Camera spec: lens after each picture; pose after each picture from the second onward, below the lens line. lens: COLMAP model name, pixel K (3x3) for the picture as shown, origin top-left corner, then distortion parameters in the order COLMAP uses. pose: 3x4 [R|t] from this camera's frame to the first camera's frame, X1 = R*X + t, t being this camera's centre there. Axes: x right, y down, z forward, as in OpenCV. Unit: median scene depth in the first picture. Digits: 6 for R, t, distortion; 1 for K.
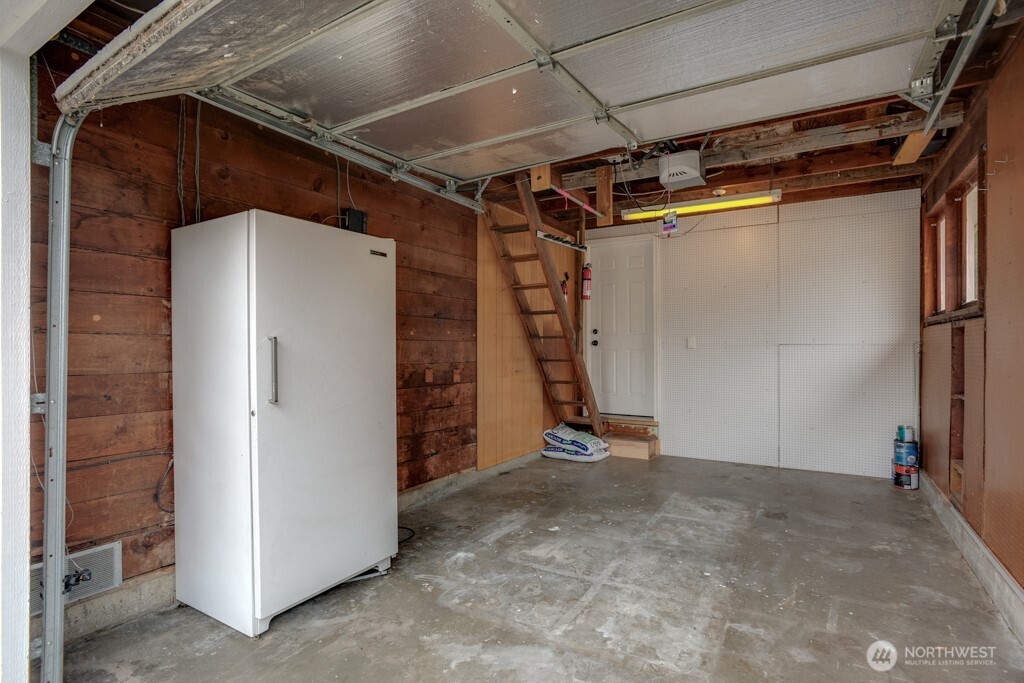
lens RADIAL K [[513.2, 0, 512.2], [0, 513.2, 358.4], [0, 0, 1]] dist [-0.039453, -0.000022]
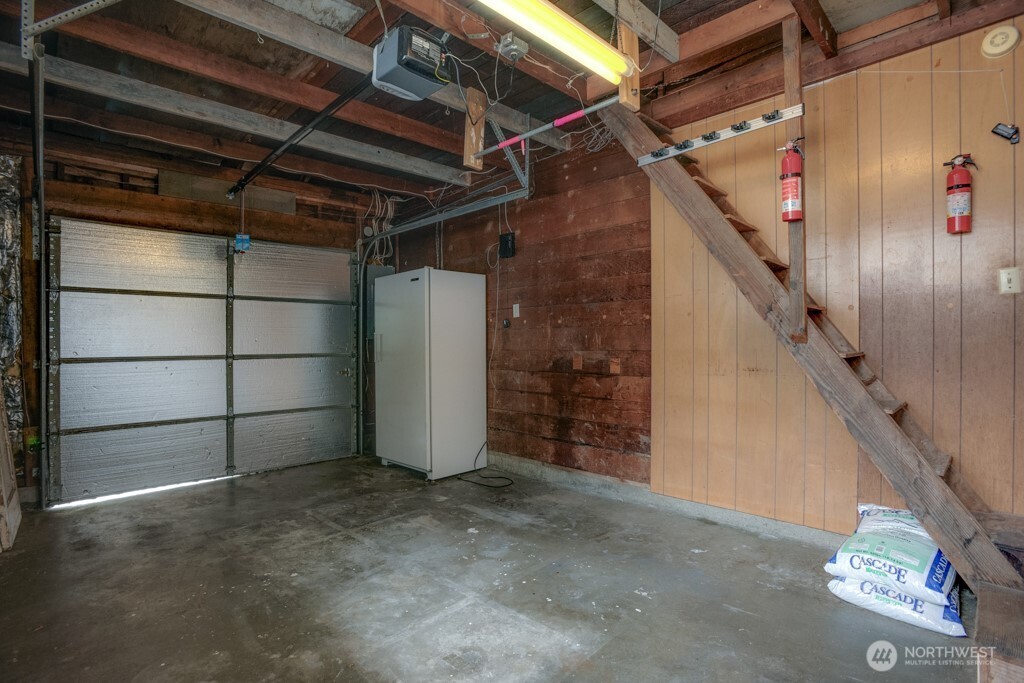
lens RADIAL K [[498.8, 0, 512.0], [0, 498.8, 341.5], [0, 0, 1]] dist [-0.043503, 0.000053]
pose [[-0.251252, -0.008685, -0.967883, 0.902838], [-0.008242, 0.999943, -0.006834, -0.000003], [0.967887, 0.006260, -0.251309, 1.254425]]
